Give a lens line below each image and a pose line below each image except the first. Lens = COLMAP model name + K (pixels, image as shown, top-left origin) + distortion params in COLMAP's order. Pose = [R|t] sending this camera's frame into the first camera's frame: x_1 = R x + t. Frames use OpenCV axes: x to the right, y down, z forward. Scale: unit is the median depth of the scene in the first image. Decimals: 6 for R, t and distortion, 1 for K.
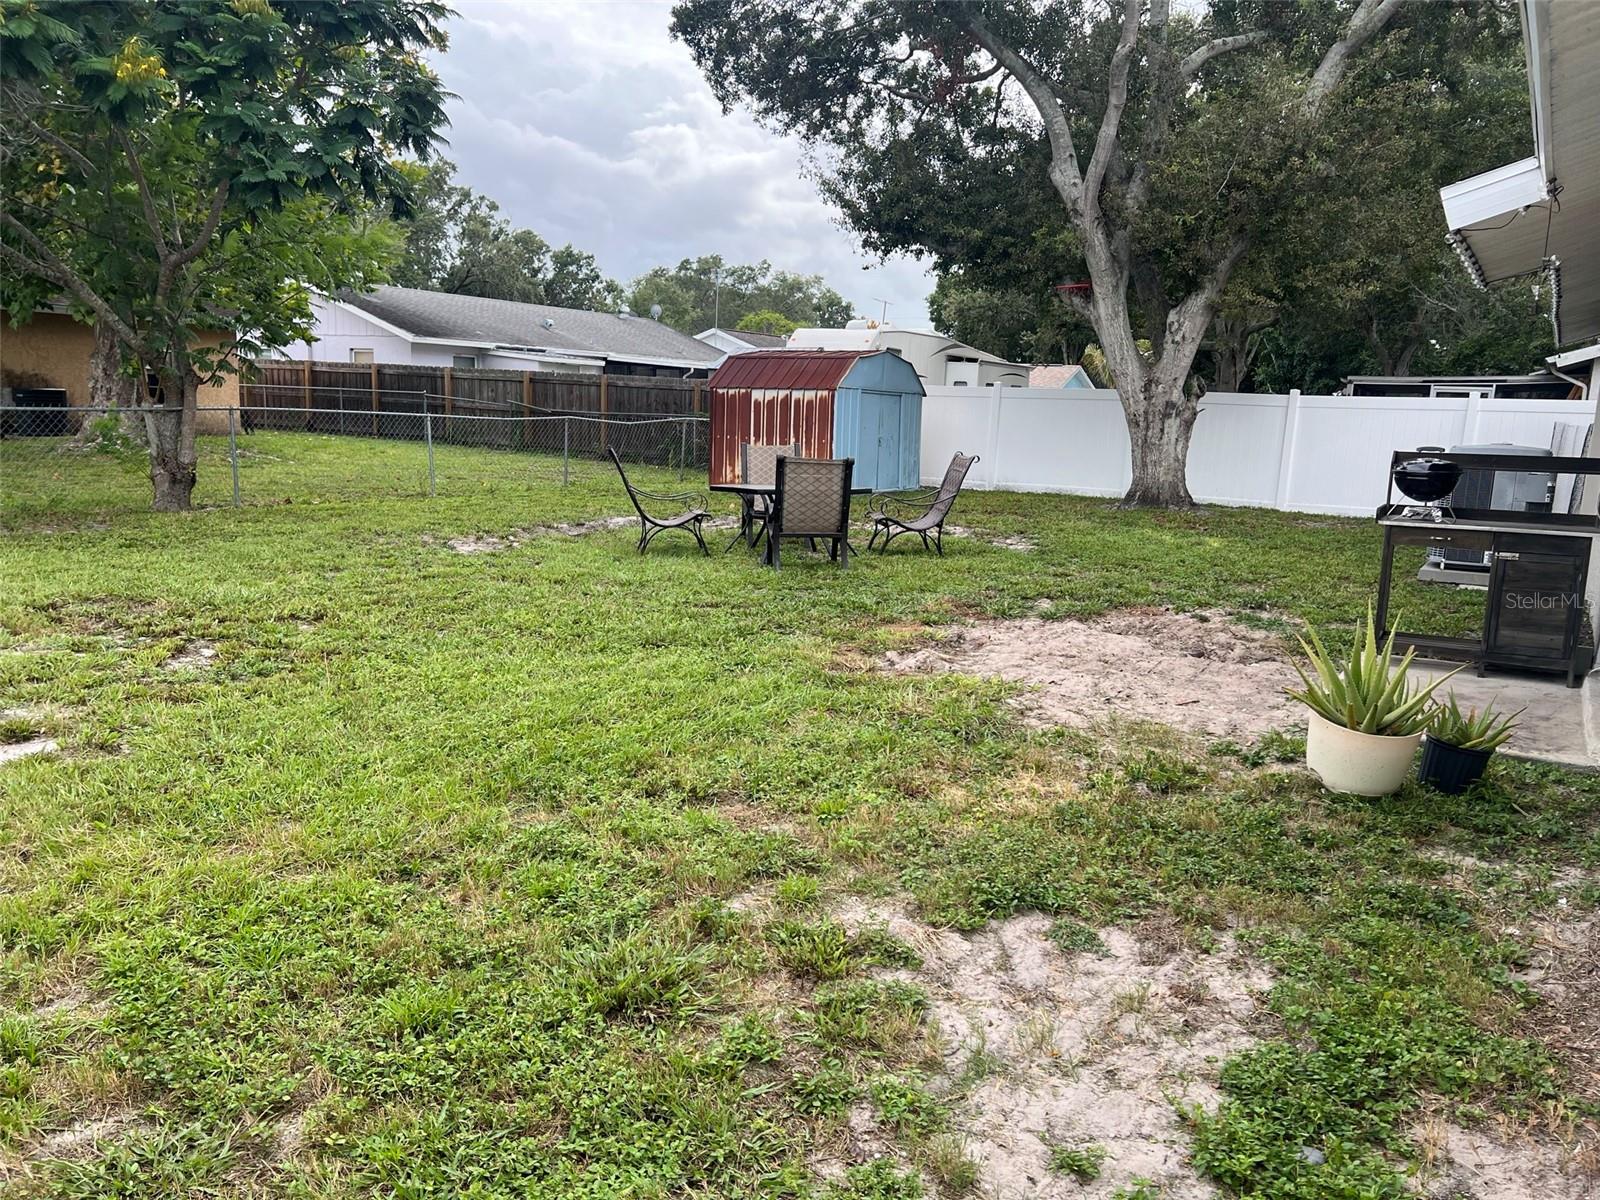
lens RADIAL K [[1192.1, 0, 795.4], [0, 1192.1, 595.4], [0, 0, 1]] dist [0.142235, -0.224119]
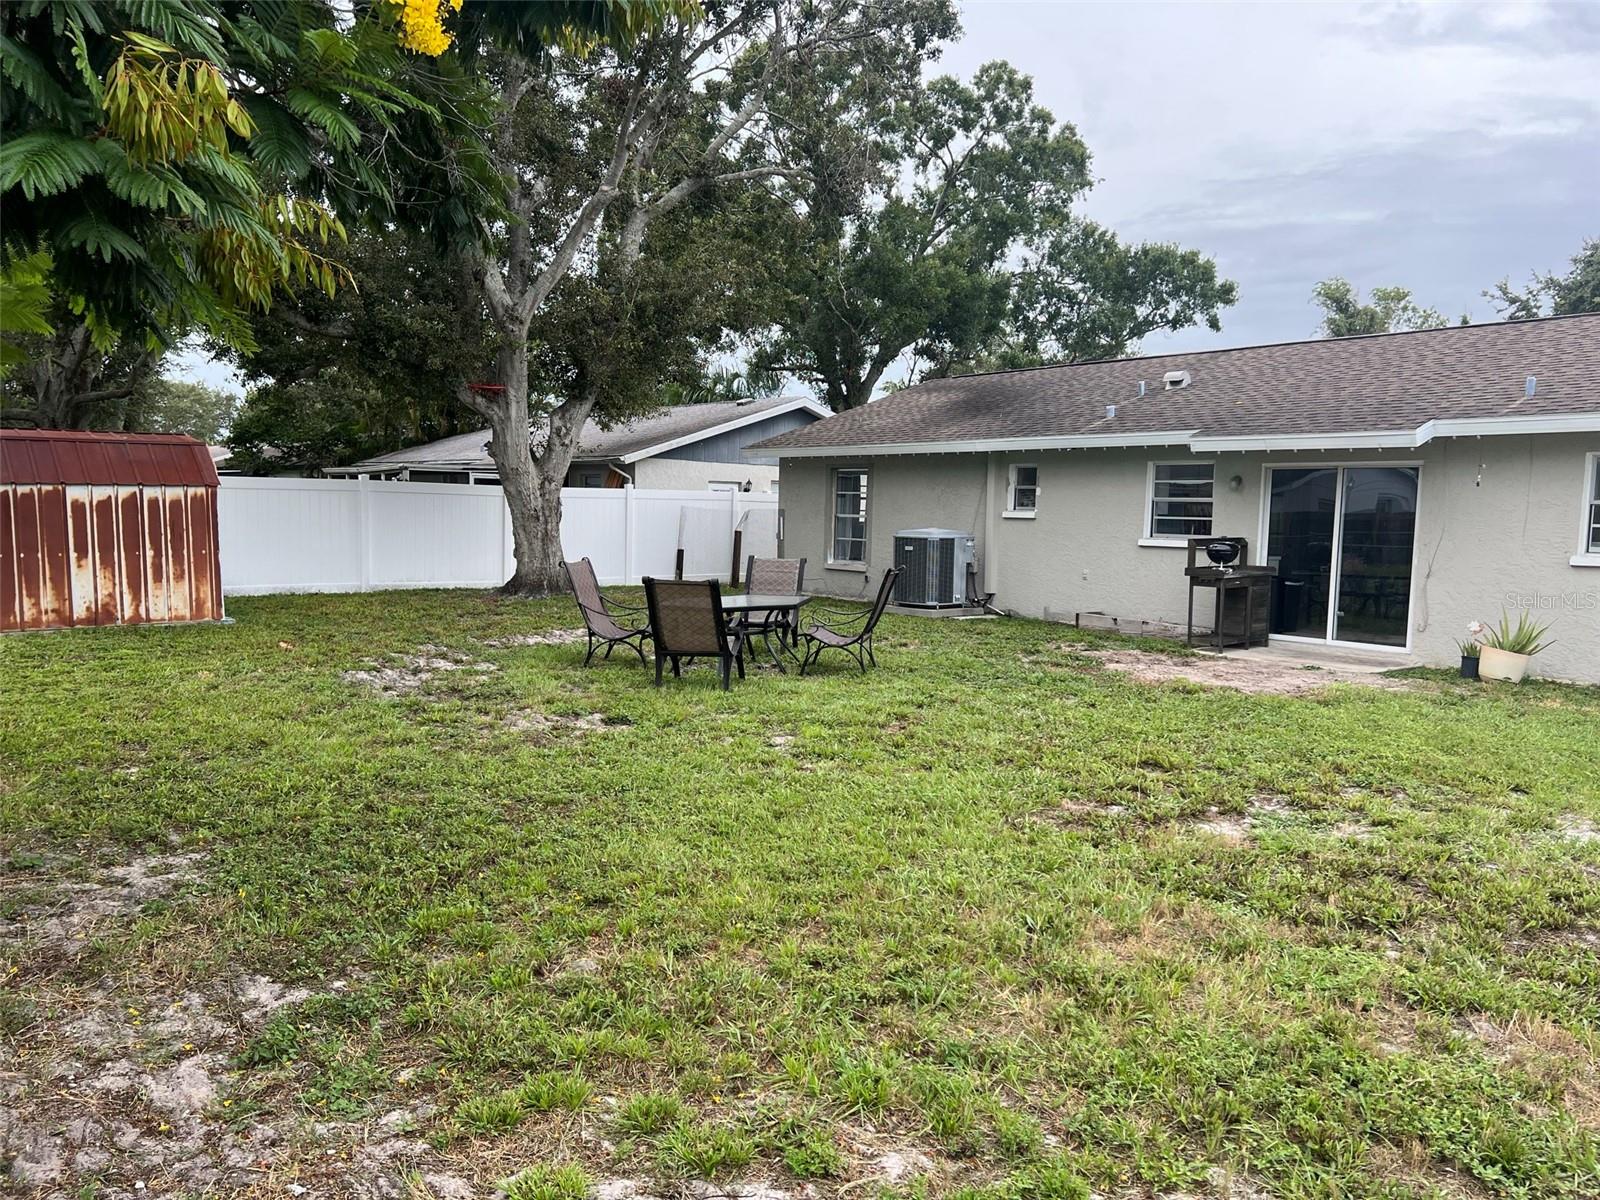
lens RADIAL K [[1192.1, 0, 795.4], [0, 1192.1, 595.4], [0, 0, 1]] dist [0.142235, -0.224119]
pose [[0.349496, -0.101569, 0.931416, -0.567492], [0.143442, 0.988188, 0.053936, -0.087962], [-0.925892, 0.114754, 0.359937, 0.363890]]
